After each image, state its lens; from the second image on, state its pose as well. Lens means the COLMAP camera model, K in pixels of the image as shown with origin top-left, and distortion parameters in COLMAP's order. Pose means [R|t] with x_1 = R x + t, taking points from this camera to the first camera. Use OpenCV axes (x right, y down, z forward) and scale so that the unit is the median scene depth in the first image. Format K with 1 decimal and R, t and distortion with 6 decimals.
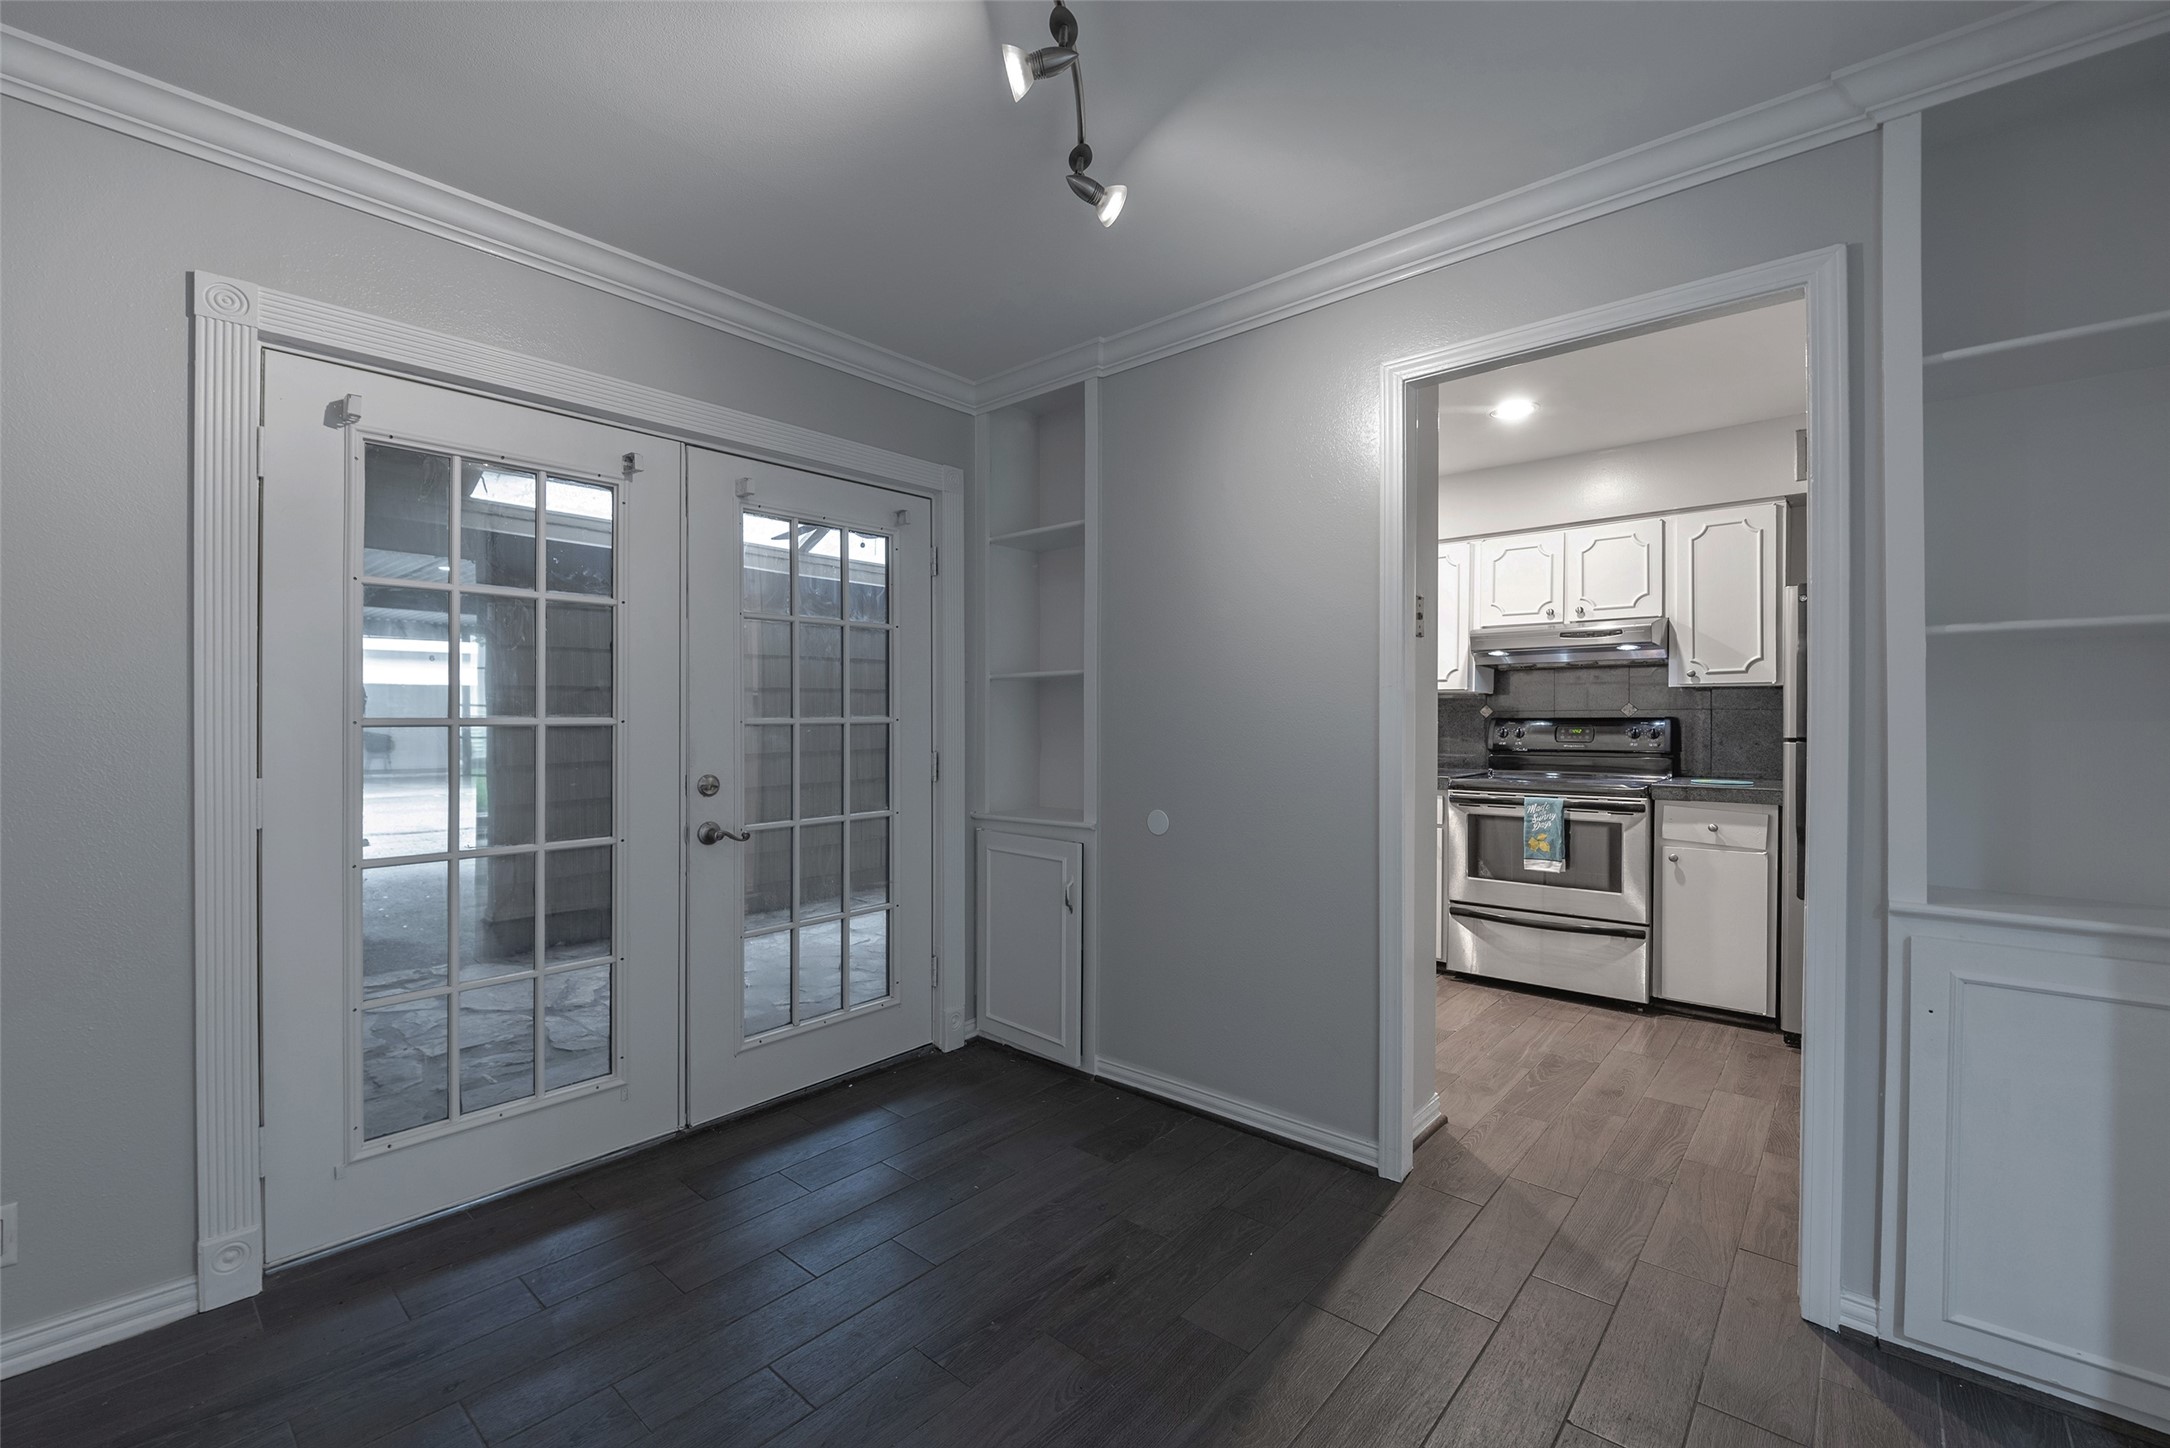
lens RADIAL K [[922.9, 0, 1074.0], [0, 922.9, 736.4], [0, 0, 1]] dist [0.000537, 0.000088]
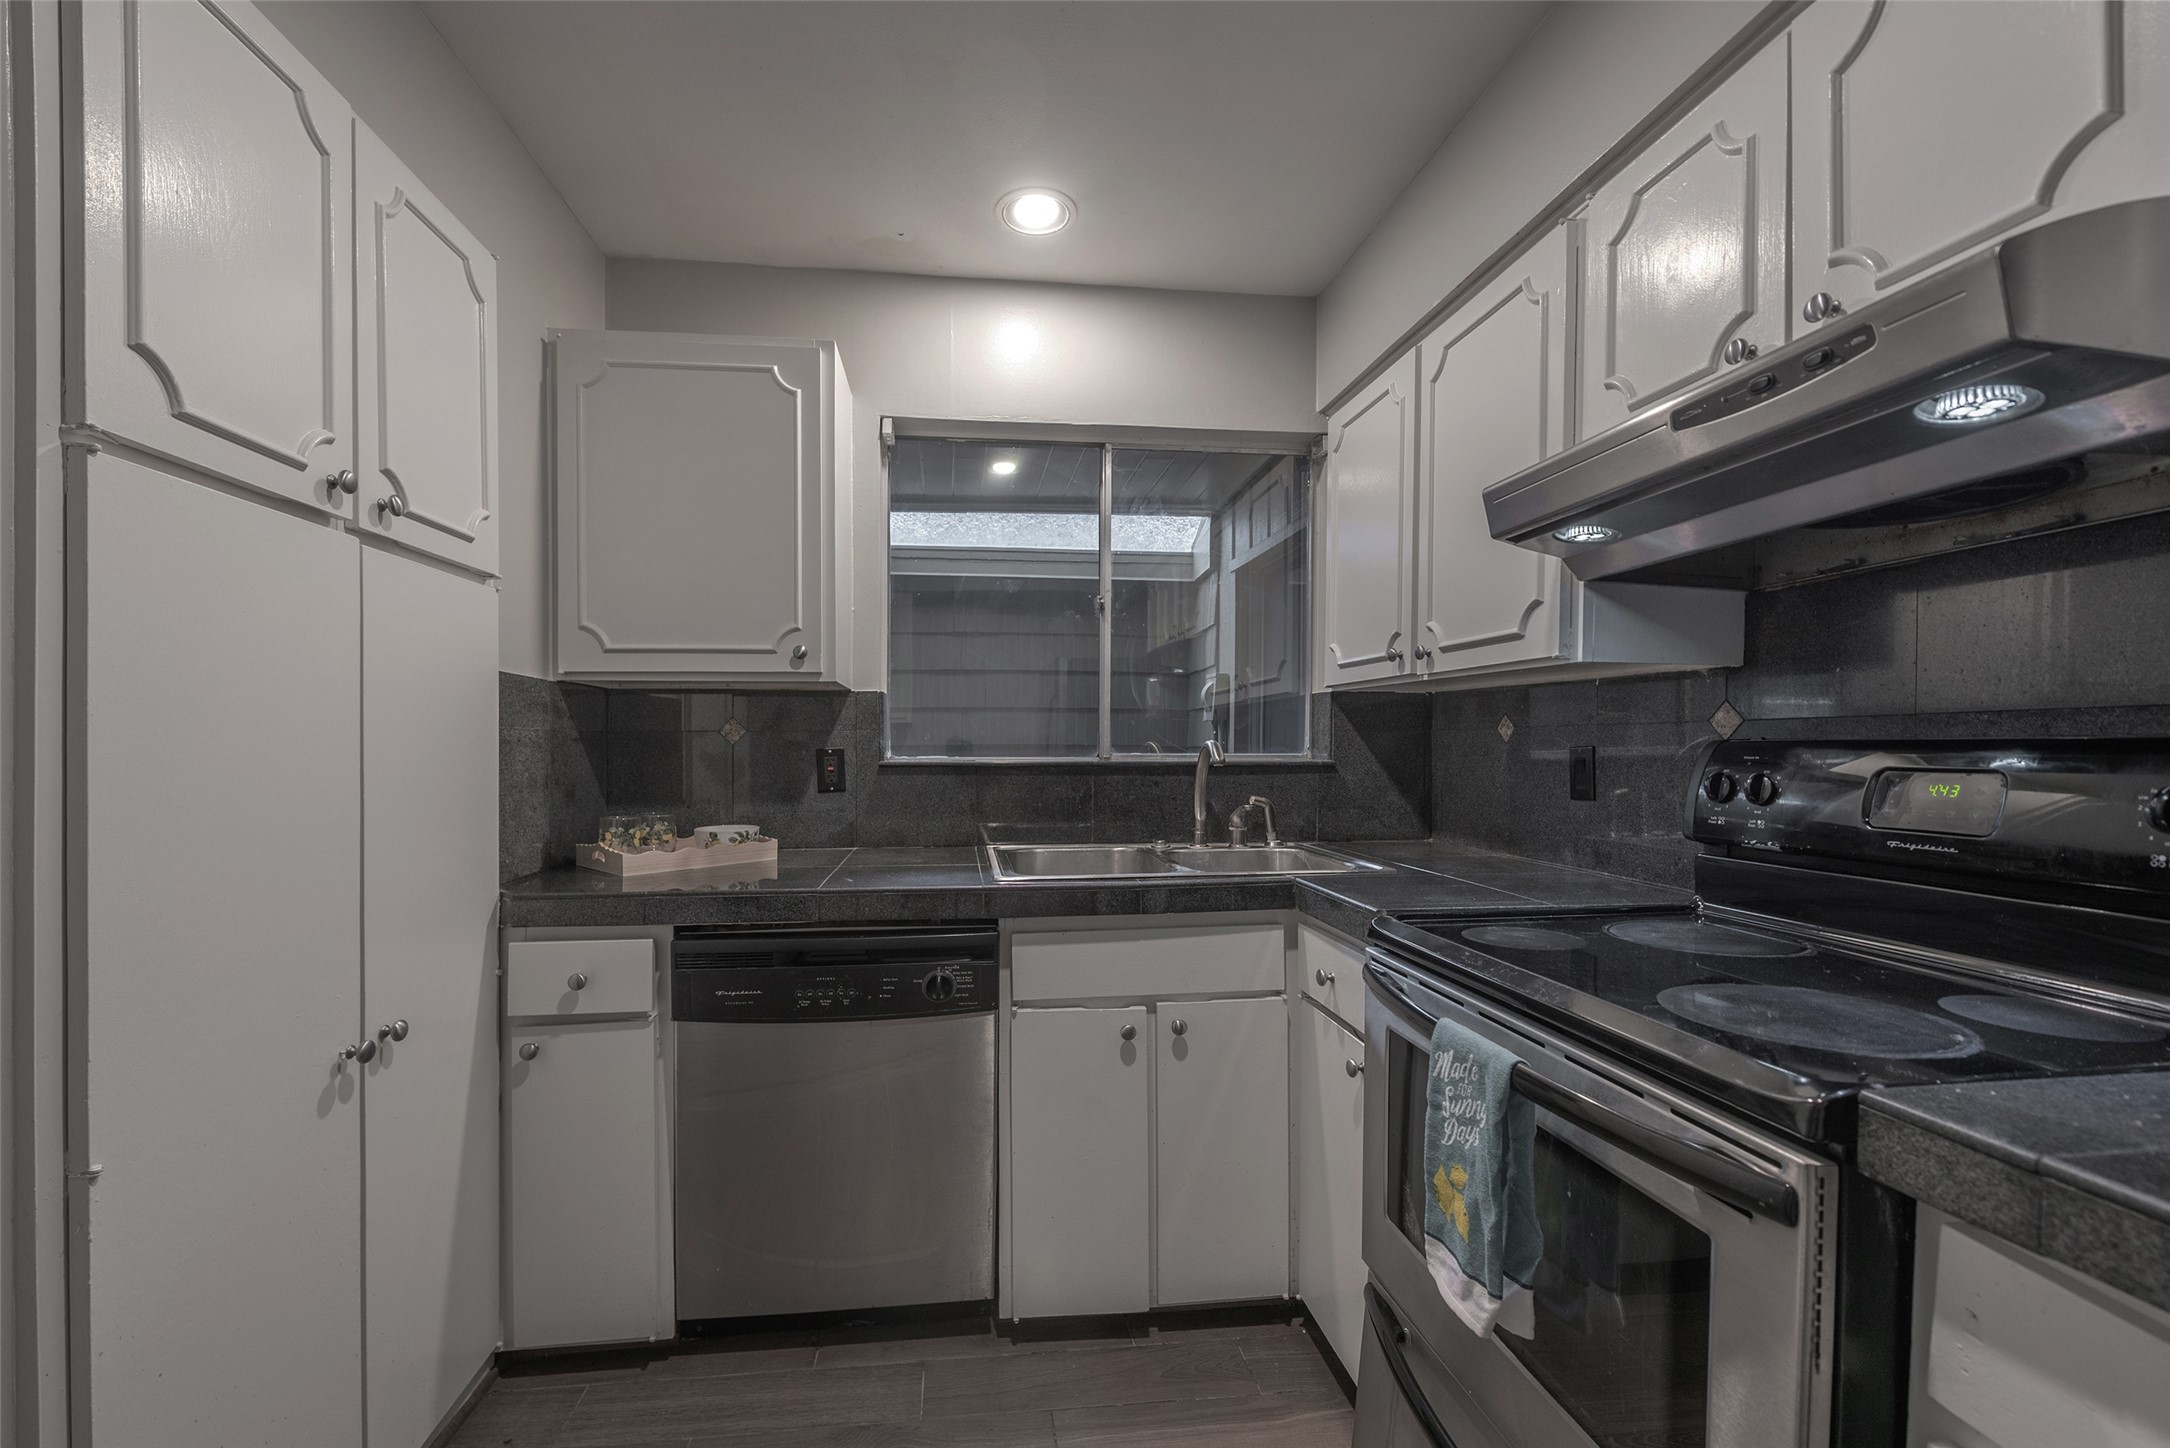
lens RADIAL K [[922.9, 0, 1074.0], [0, 922.9, 736.4], [0, 0, 1]] dist [0.000537, 0.000088]
pose [[0.747833, -0.001156, -0.663886, 0.492791], [-0.015040, 0.999712, -0.018682, -0.010966], [0.663716, 0.023955, 0.747601, 0.585575]]
